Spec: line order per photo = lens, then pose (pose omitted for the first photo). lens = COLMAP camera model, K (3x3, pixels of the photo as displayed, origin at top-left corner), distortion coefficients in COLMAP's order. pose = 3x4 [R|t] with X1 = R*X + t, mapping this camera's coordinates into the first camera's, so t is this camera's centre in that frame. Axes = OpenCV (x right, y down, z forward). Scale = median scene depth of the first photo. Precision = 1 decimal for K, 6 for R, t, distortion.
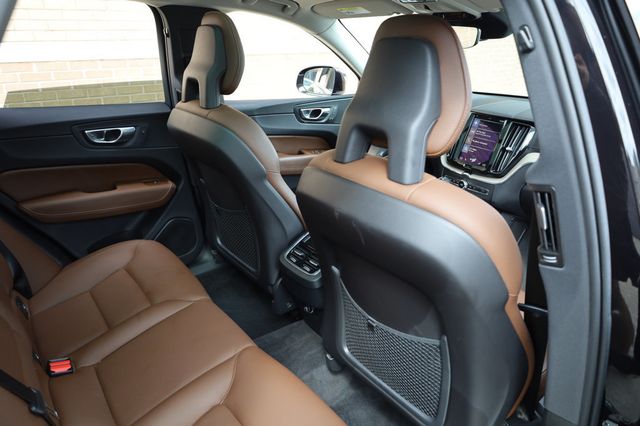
lens RADIAL K [[445.5, 0, 320.0], [0, 445.5, 213.0], [0, 0, 1]] dist [0.002396, 0.000996]
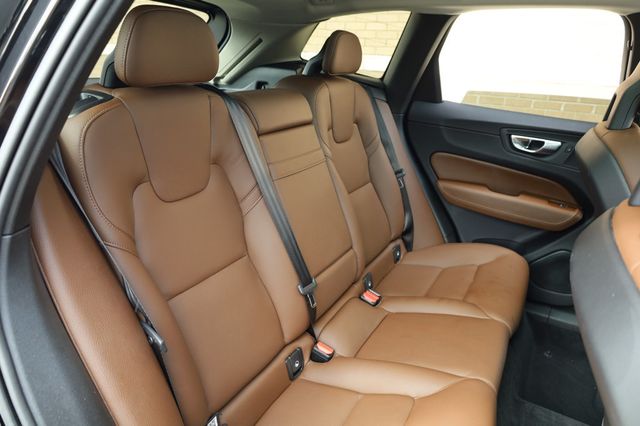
lens RADIAL K [[445.5, 0, 320.0], [0, 445.5, 213.0], [0, 0, 1]] dist [0.002396, 0.000996]
pose [[0.394840, 0.330158, -0.857378, 0.258075], [-0.384300, 0.906990, 0.172284, -0.023356], [0.834514, 0.261466, 0.484996, 0.149185]]
